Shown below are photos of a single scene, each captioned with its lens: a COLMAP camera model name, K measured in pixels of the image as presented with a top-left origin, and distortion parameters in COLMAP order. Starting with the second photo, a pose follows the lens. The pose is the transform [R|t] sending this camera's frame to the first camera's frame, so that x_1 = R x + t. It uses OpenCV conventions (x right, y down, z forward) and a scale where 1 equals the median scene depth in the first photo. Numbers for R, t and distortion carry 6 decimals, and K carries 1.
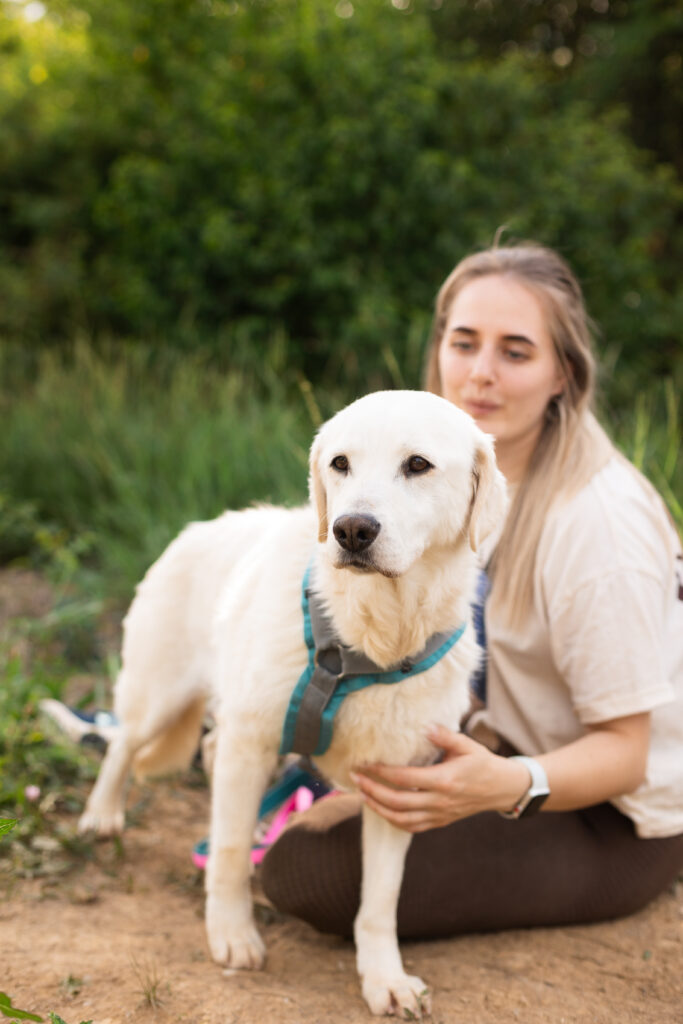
lens RADIAL K [[1471.6, 0, 338.6], [0, 1471.6, 515.6], [0, 0, 1]] dist [-0.005739, -0.089118]
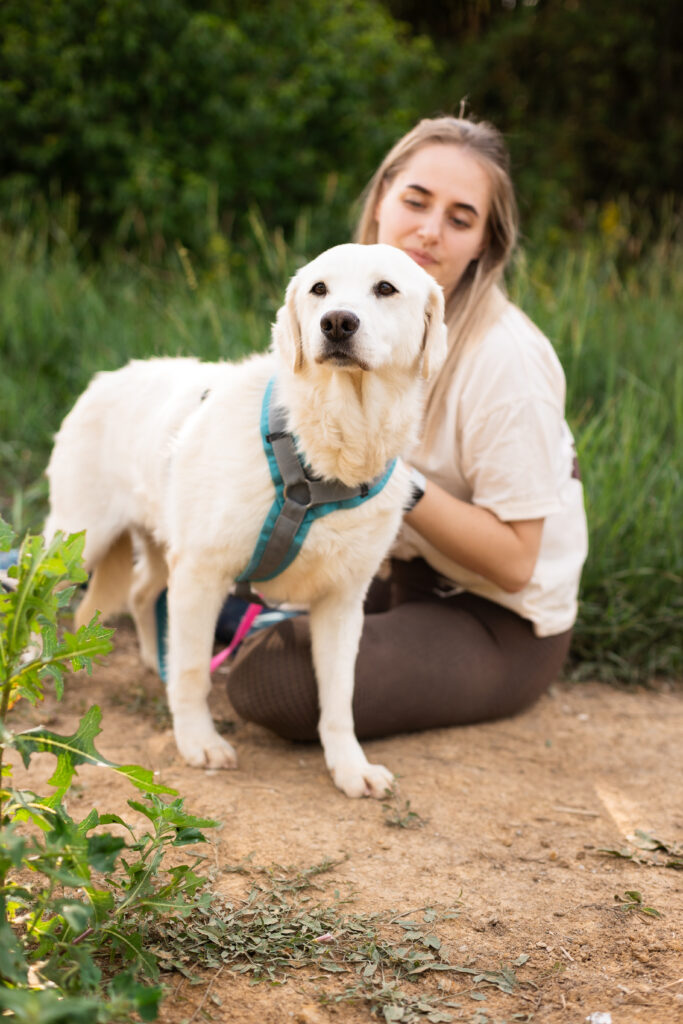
lens RADIAL K [[1475.1, 0, 338.8], [0, 1475.1, 509.1], [0, 0, 1]] dist [-0.006813, -0.063126]
pose [[0.978249, -0.018449, 0.206610, -0.198902], [0.000814, 0.996371, 0.085117, 0.014969], [-0.207431, -0.083097, 0.974714, -0.093617]]
